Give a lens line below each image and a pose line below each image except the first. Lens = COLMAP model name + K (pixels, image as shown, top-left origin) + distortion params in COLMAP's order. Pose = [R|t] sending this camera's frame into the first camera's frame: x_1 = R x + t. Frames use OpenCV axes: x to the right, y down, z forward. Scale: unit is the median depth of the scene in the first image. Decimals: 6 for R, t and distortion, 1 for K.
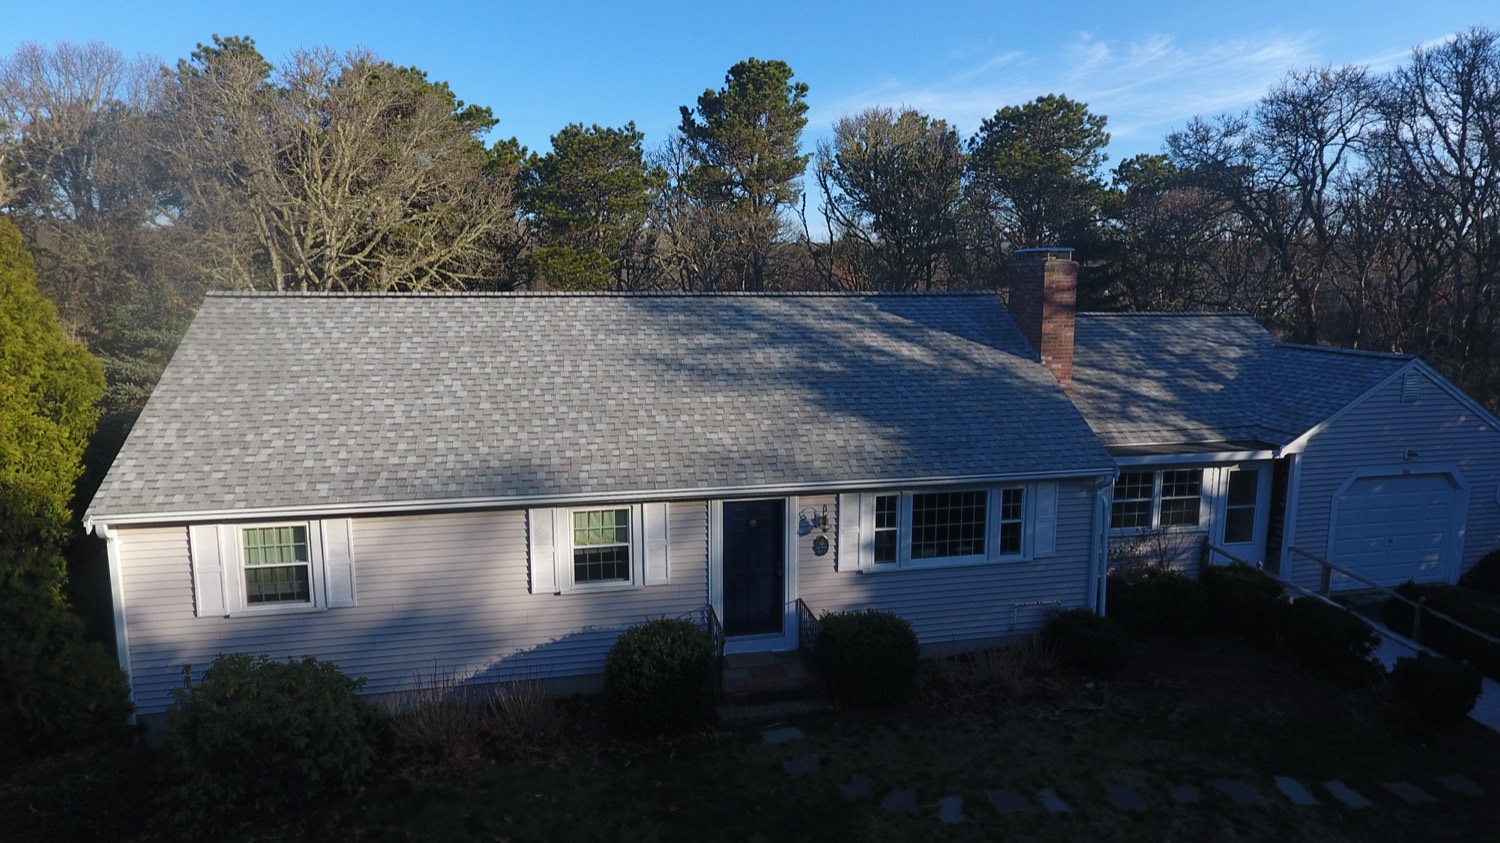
lens RADIAL K [[870.0, 0, 742.3], [0, 870.0, 424.6], [0, 0, 1]] dist [-0.000734, -0.000724]
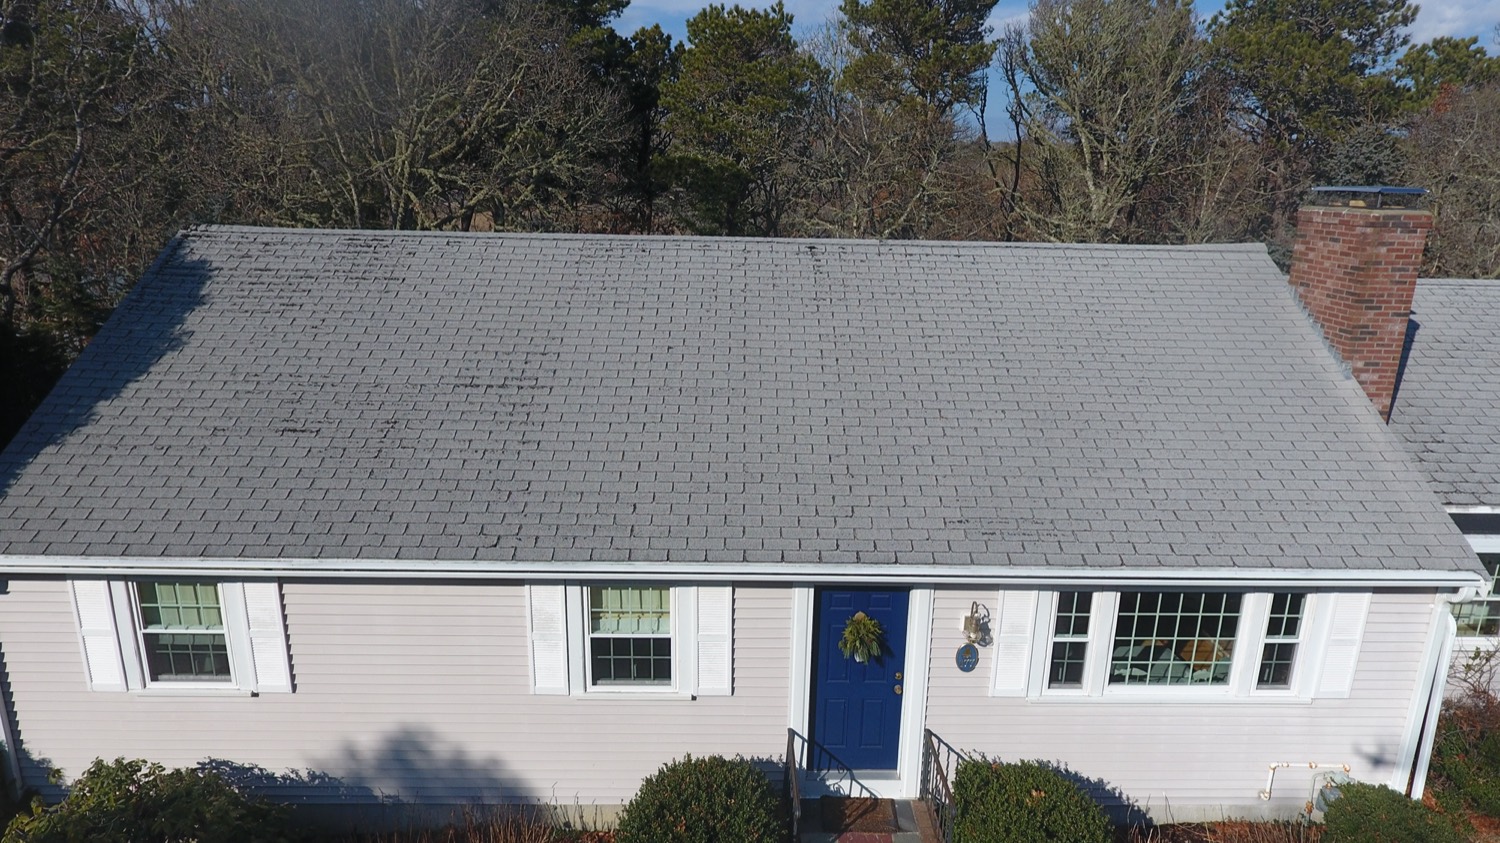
lens RADIAL K [[870.0, 0, 758.0], [0, 870.0, 412.0], [0, 0, 1]] dist [-0.000734, -0.000724]
pose [[0.984342, 0.062026, -0.164993, 0.014037], [-0.045732, 0.993857, 0.100781, -0.040313], [0.170231, -0.091658, 0.981132, 0.143421]]
